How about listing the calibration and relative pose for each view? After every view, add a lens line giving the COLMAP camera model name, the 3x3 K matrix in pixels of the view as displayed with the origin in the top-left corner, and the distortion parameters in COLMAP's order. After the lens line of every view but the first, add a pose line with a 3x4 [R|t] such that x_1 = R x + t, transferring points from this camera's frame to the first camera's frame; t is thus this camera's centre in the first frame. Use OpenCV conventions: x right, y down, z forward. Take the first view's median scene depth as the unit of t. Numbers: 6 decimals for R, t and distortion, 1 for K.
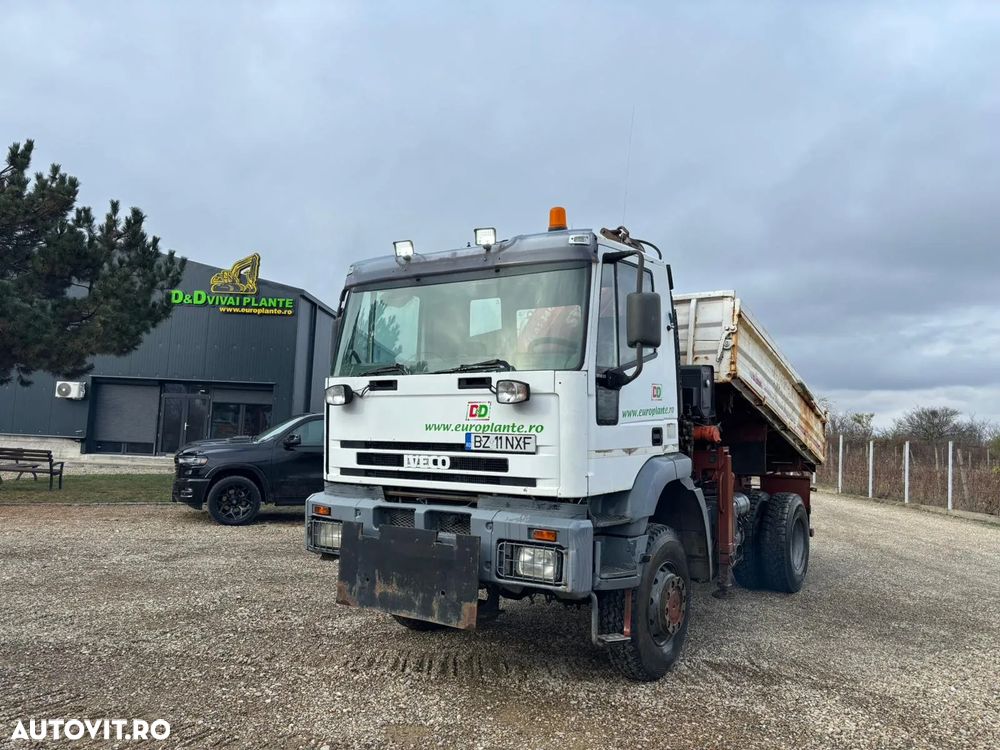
lens RADIAL K [[774.6, 0, 520.7], [0, 774.6, 386.4], [0, 0, 1]] dist [0.081324, -0.115821]
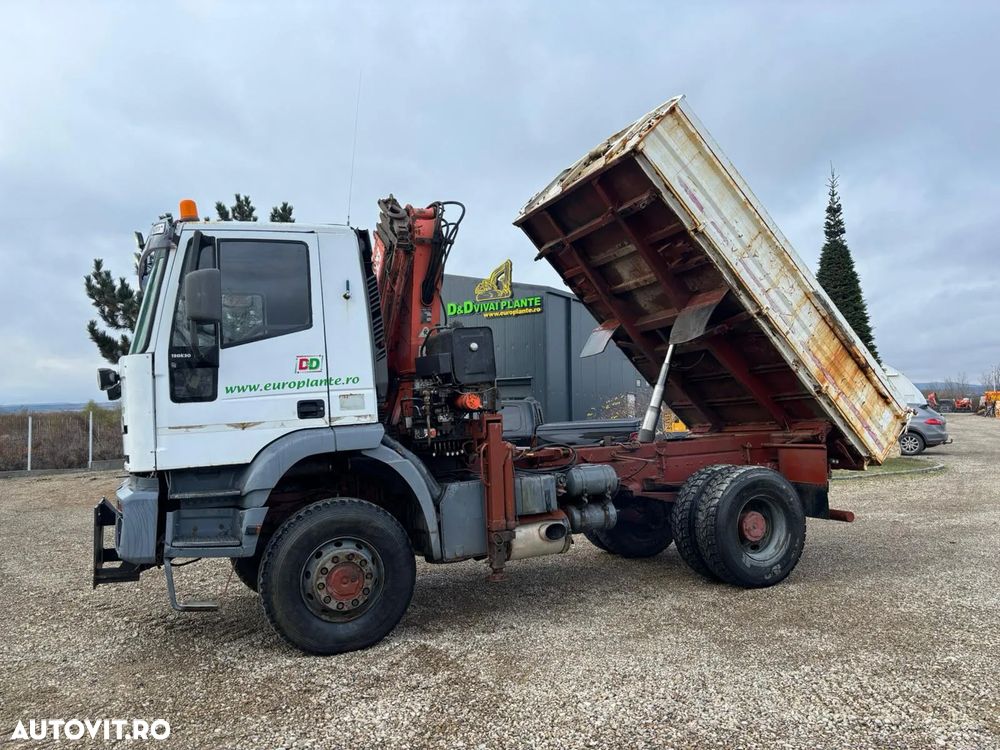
lens RADIAL K [[785.9, 0, 502.5], [0, 785.9, 389.3], [0, 0, 1]] dist [0.122814, -0.194182]
pose [[0.821468, -0.071826, -0.565713, 1.020698], [0.088036, 0.996116, 0.001364, 0.064480], [0.563418, -0.050924, 0.824601, 0.336285]]
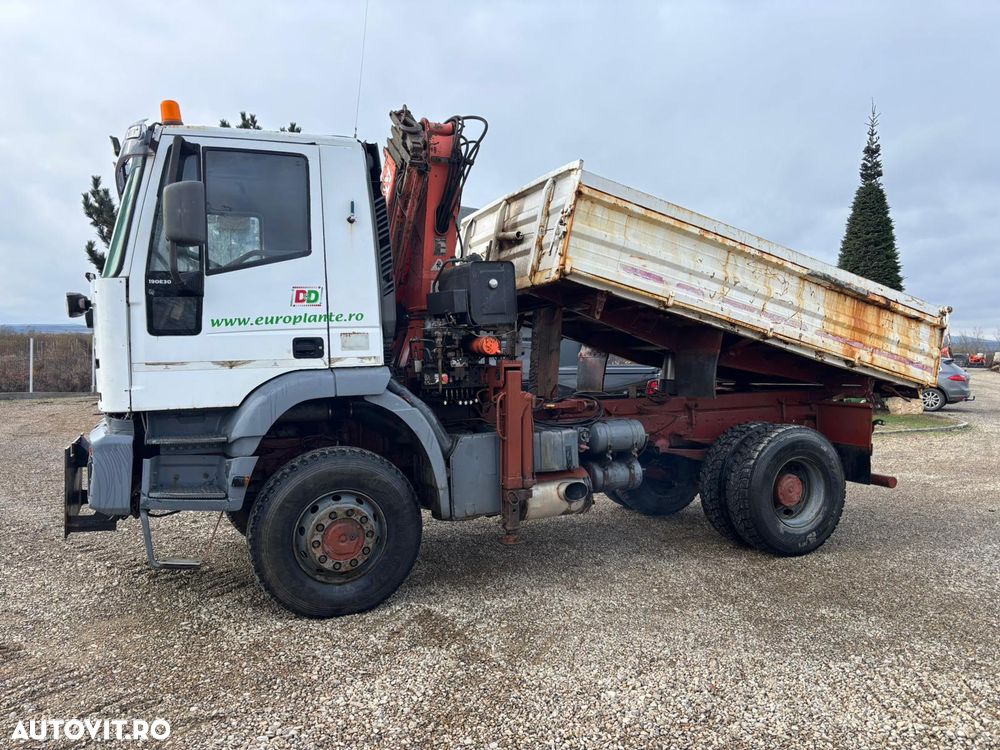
lens RADIAL K [[782.2, 0, 517.1], [0, 782.2, 378.8], [0, 0, 1]] dist [0.080436, -0.123347]
pose [[0.827870, -0.005131, -0.560897, 0.934014], [0.052112, 0.996337, 0.067802, 0.055929], [0.558494, -0.085361, 0.825105, 0.432891]]
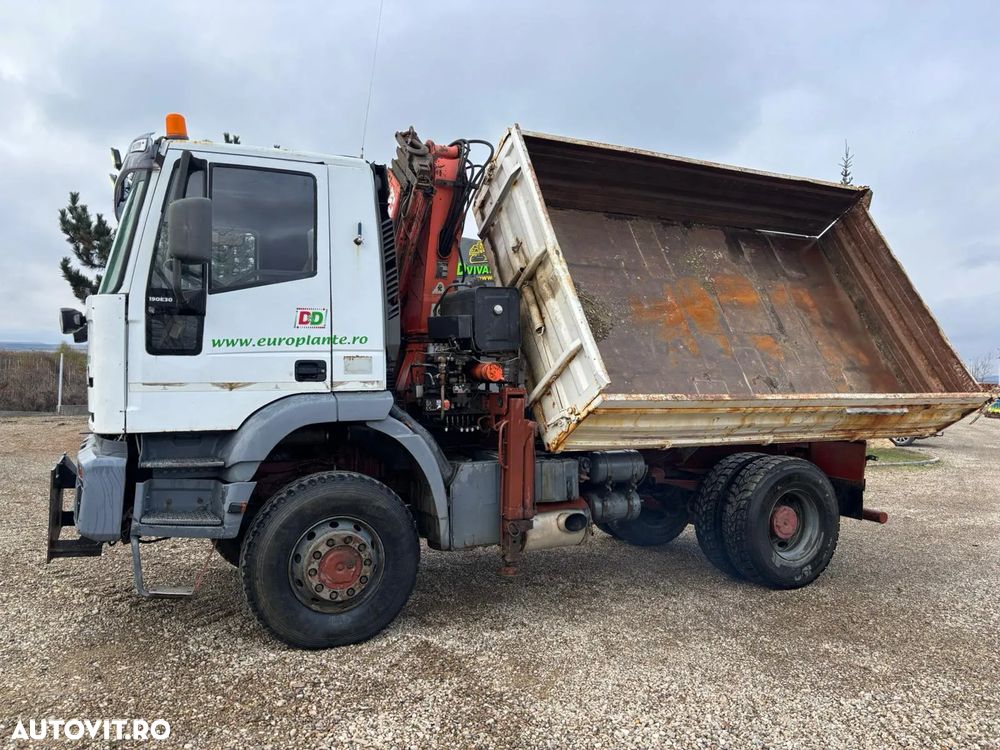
lens RADIAL K [[774.6, 0, 520.7], [0, 774.6, 386.4], [0, 0, 1]] dist [0.081324, -0.115821]
pose [[0.851660, -0.002440, -0.524088, 0.885665], [0.029805, 0.998596, 0.043785, 0.055696], [0.523246, -0.052911, 0.850538, 0.425081]]
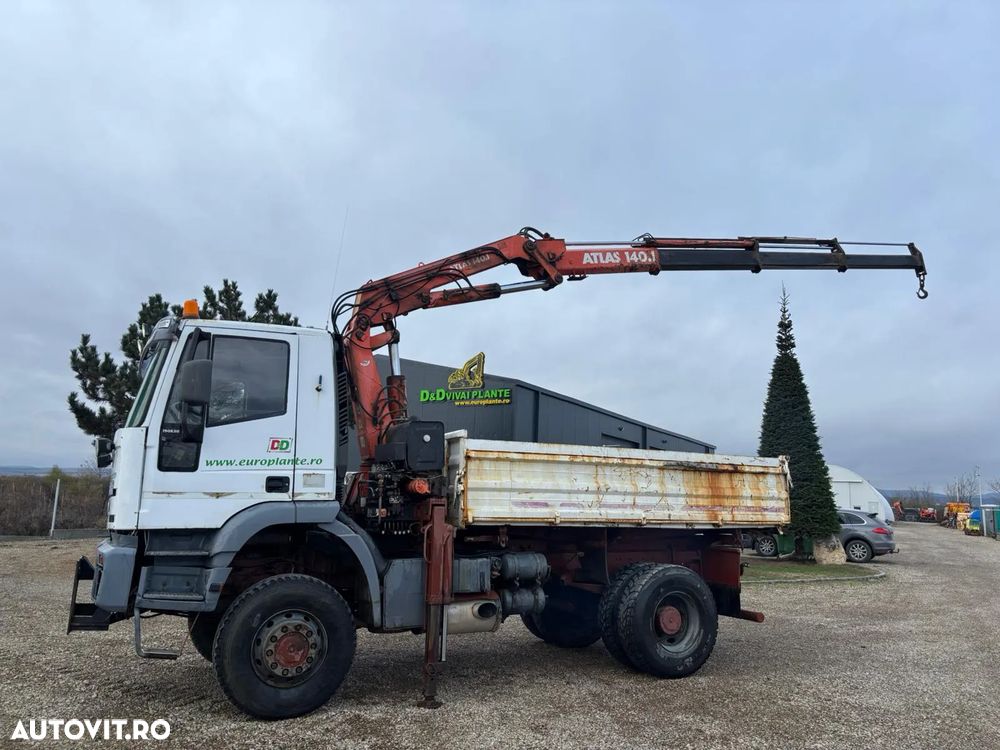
lens RADIAL K [[806.8, 0, 499.1], [0, 806.8, 386.3], [0, 0, 1]] dist [0.084636, -0.091919]
pose [[0.839292, -0.086022, -0.536833, 1.179903], [0.024132, 0.992325, -0.121281, 0.080280], [0.543146, 0.088835, 0.834926, 0.191156]]
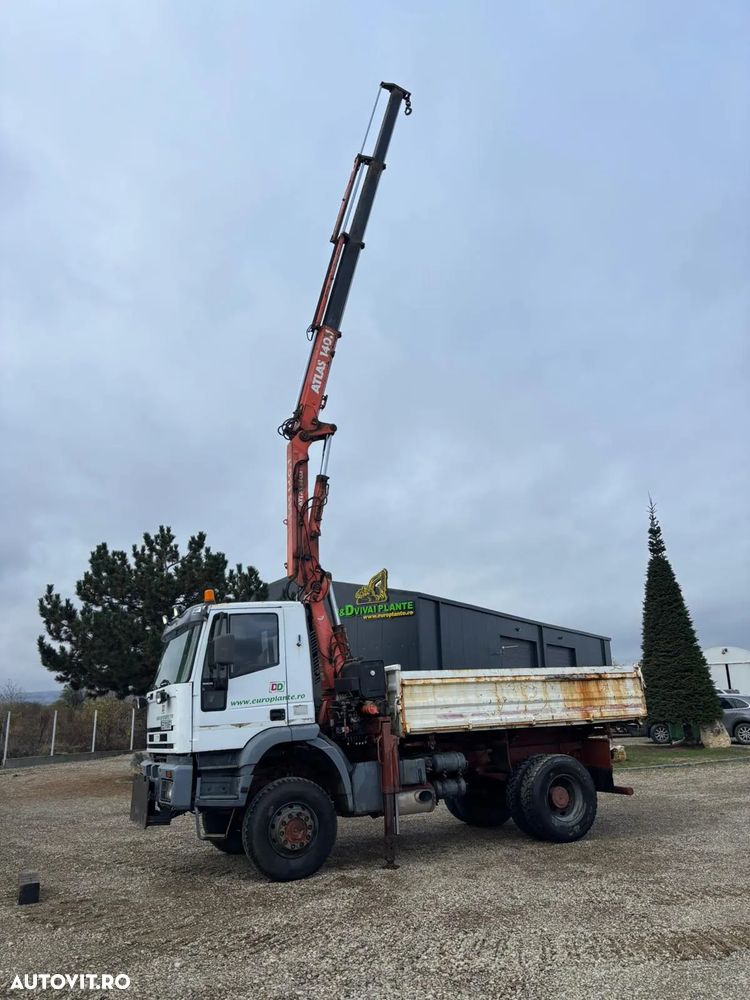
lens RADIAL K [[831.1, 0, 363.2], [0, 831.1, 509.8], [0, 0, 1]] dist [0.089272, 0.006072]
pose [[0.813924, -0.187452, -0.549899, 1.495316], [0.087447, 0.975262, -0.203019, 0.018520], [0.574352, 0.117155, 0.810182, -0.418026]]
